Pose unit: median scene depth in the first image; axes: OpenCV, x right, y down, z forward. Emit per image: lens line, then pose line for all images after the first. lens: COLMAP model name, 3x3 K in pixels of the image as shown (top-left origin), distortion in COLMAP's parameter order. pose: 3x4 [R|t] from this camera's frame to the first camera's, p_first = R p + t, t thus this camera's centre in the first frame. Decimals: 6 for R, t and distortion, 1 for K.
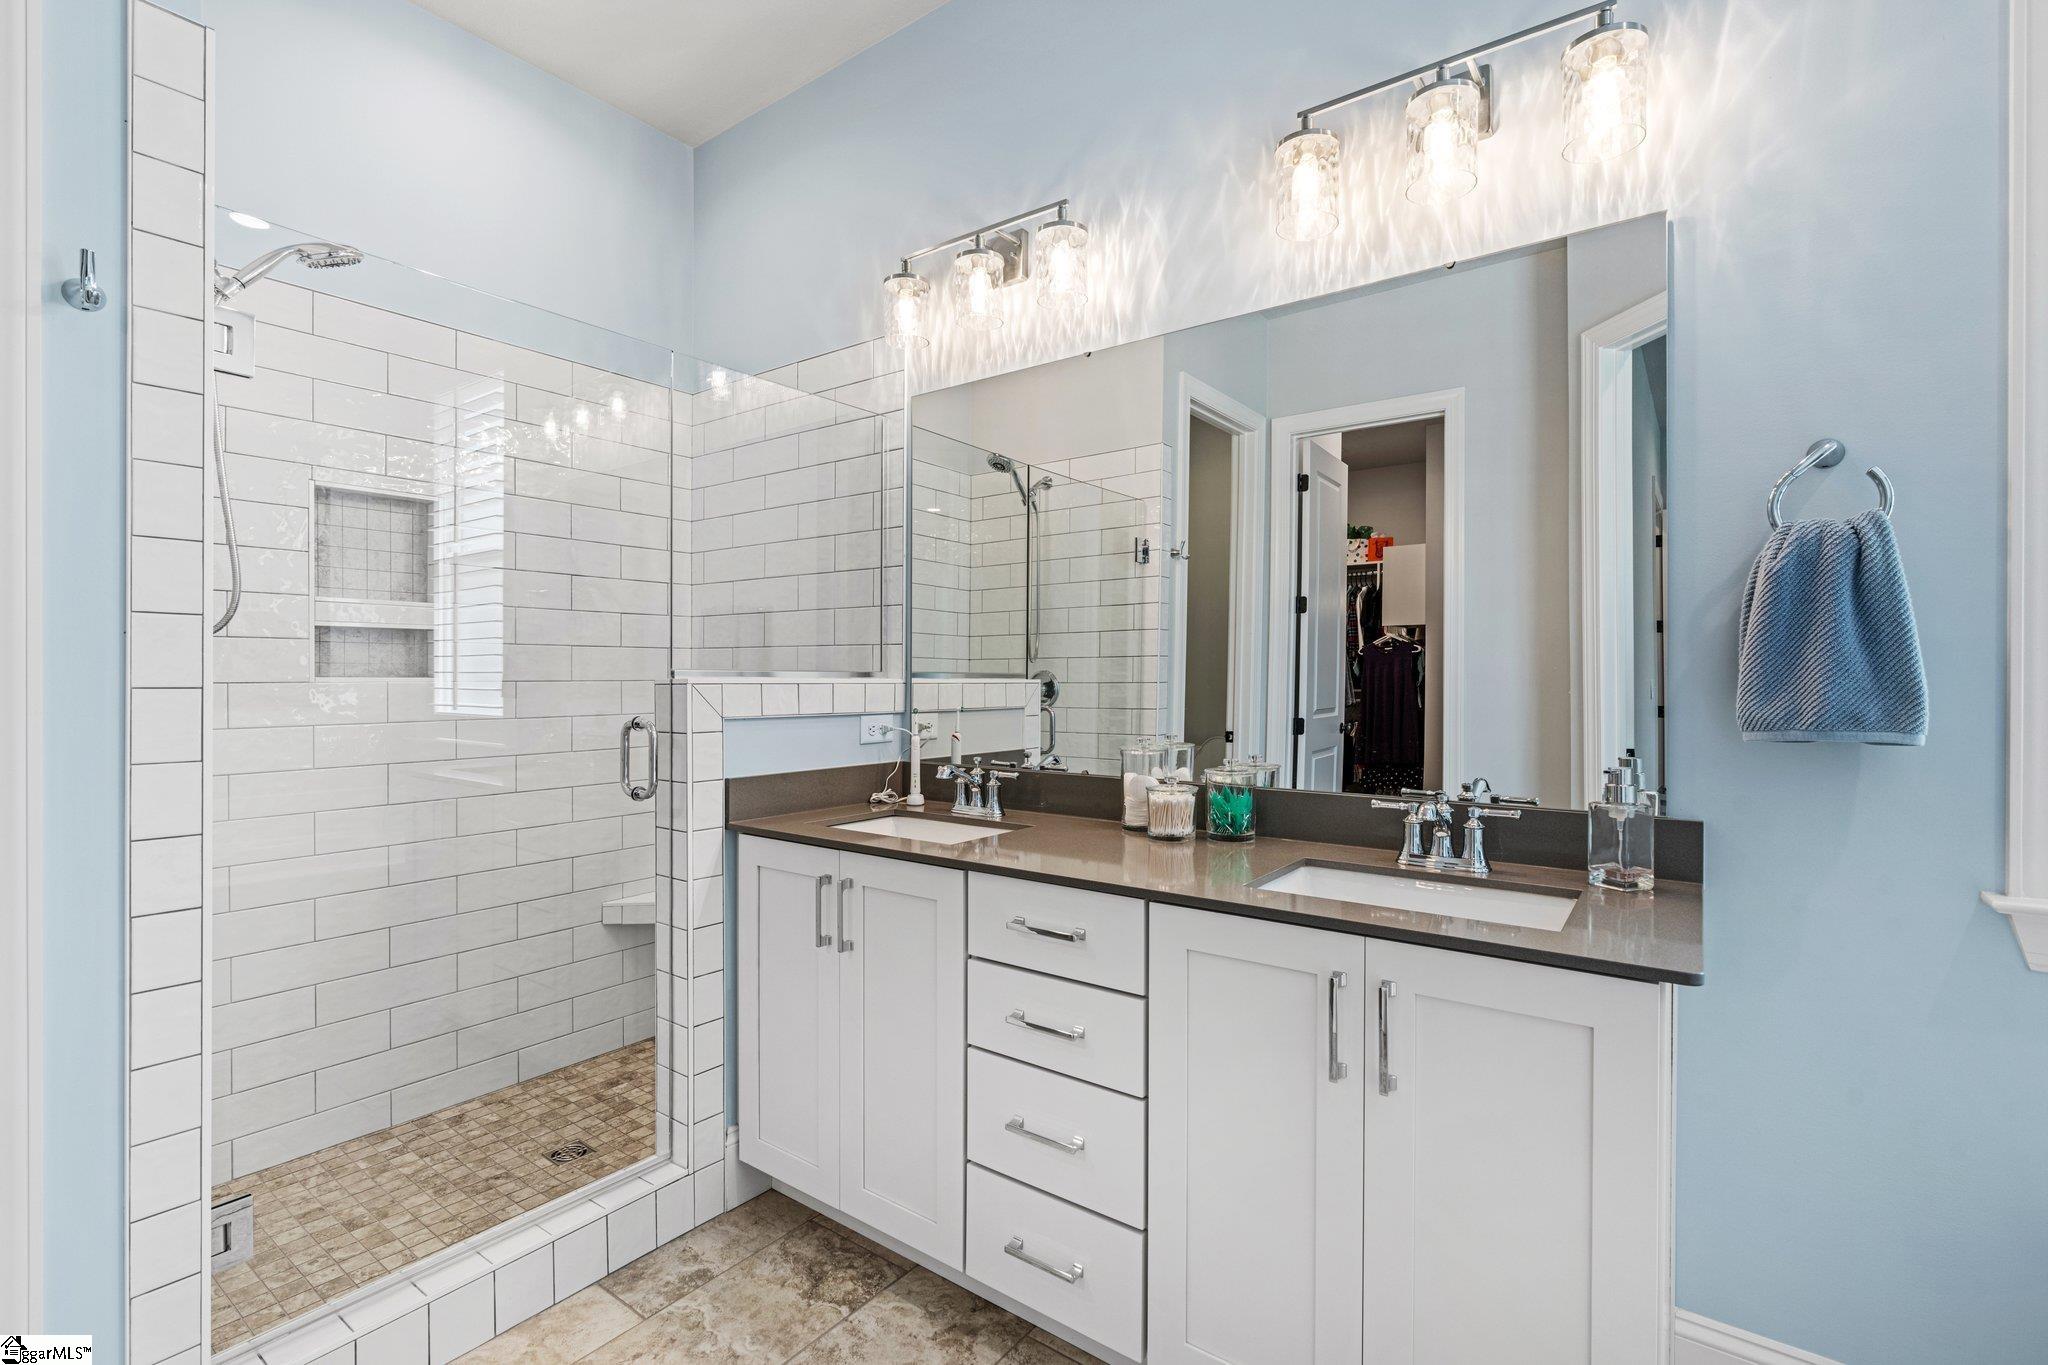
lens RADIAL K [[924.1, 0, 1025.6], [0, 924.1, 675.4], [0, 0, 1]] dist [0.000314, -0.000369]
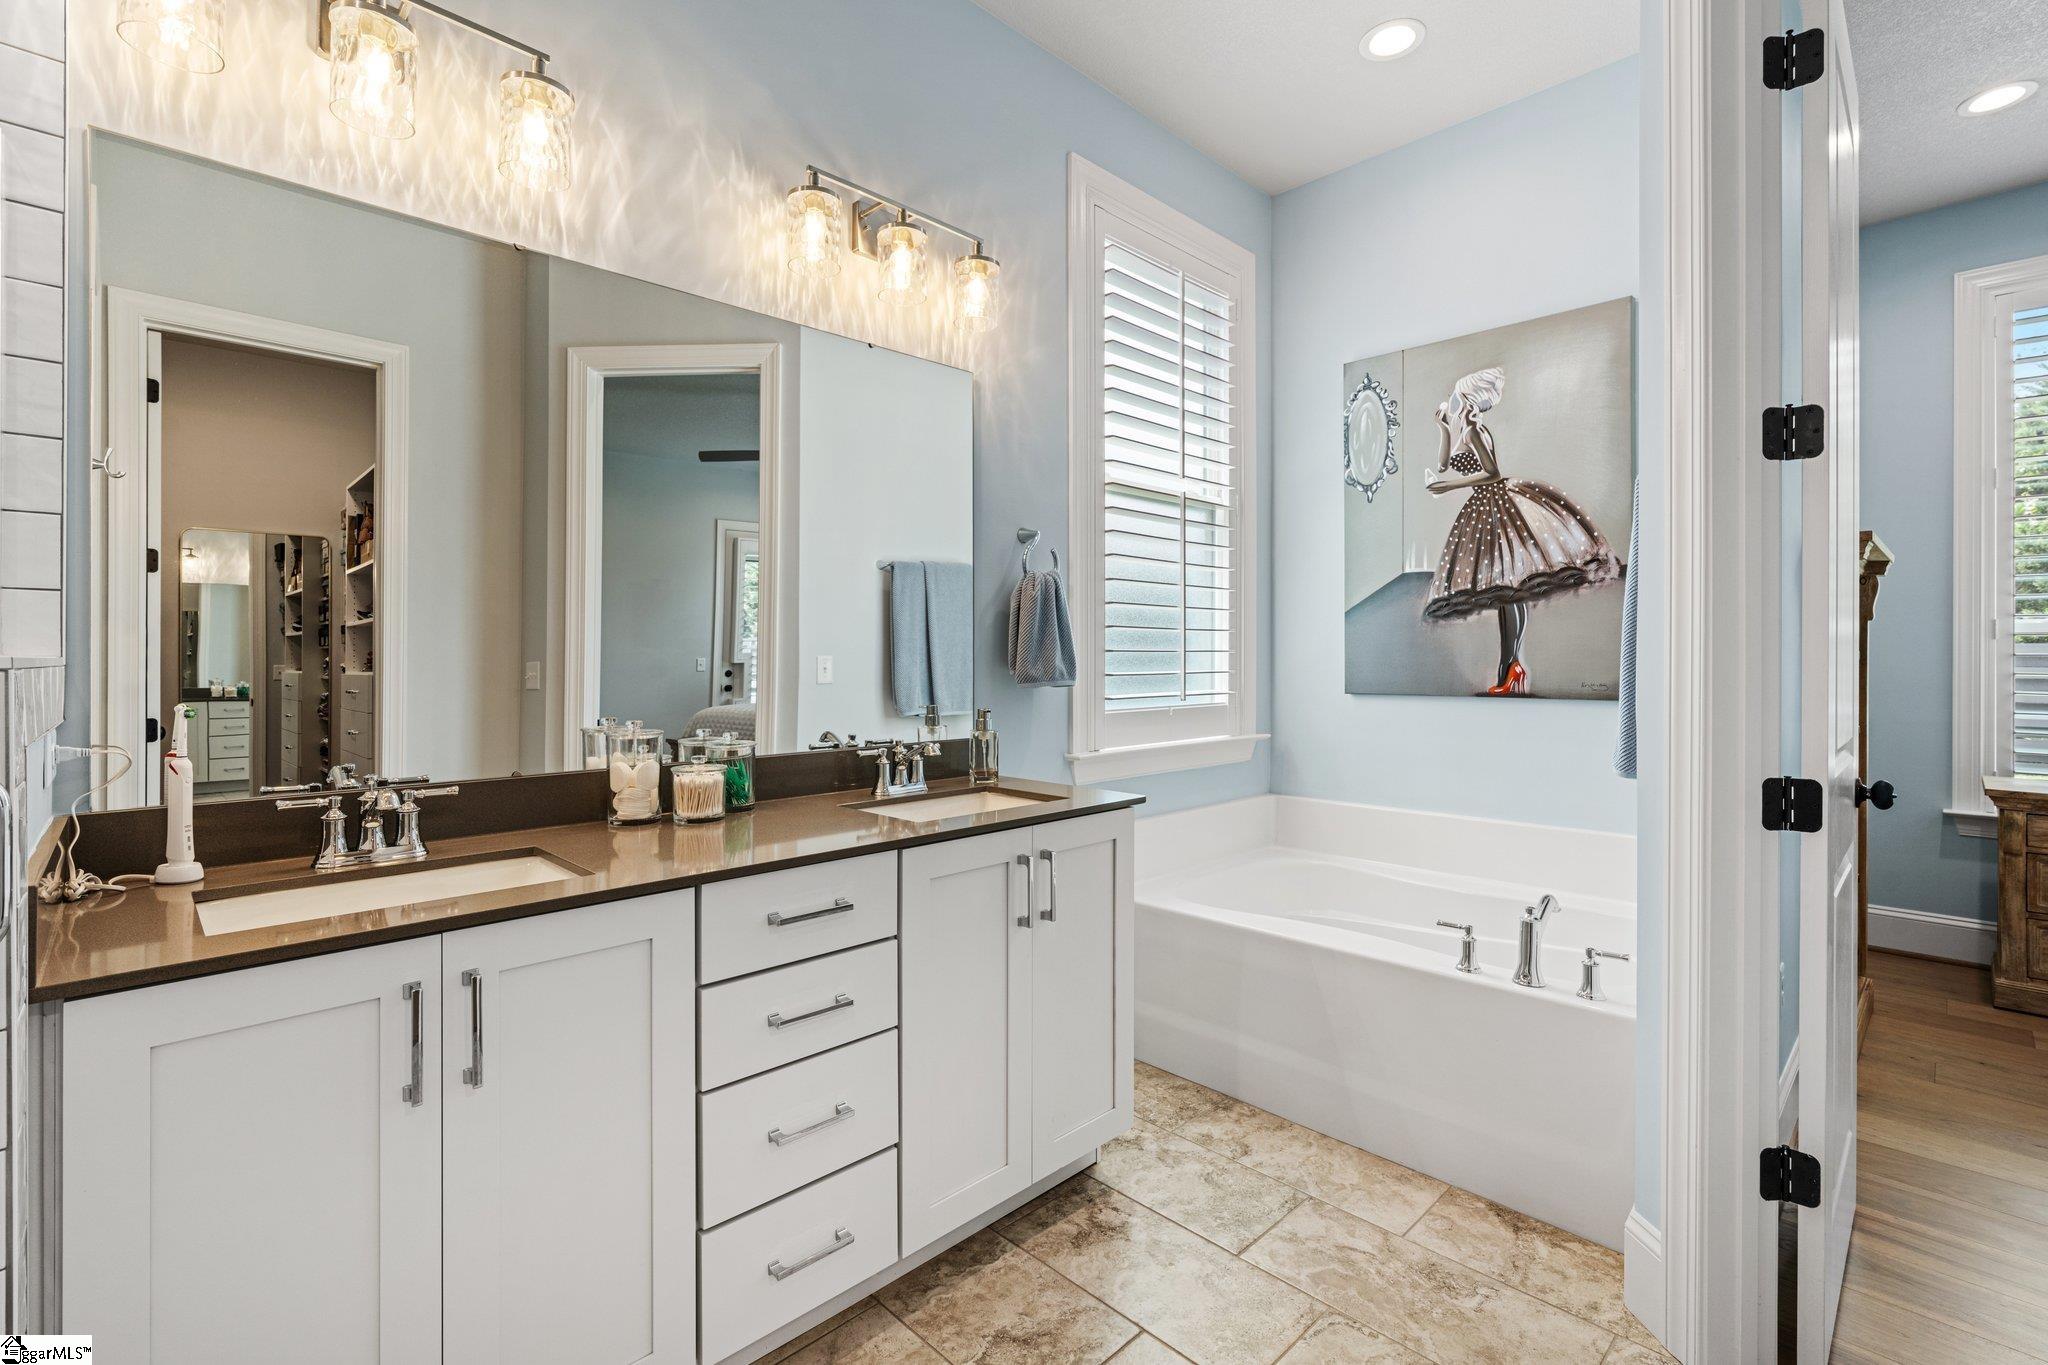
lens RADIAL K [[907.7, 0, 968.4], [0, 907.7, 667.1], [0, 0, 1]] dist [-0.001960, 0.000189]
pose [[0.194990, -0.014352, 0.980700, -0.633660], [-0.000533, 0.999891, 0.014739, 0.001545], [-0.980805, -0.003397, 0.194961, 0.473360]]
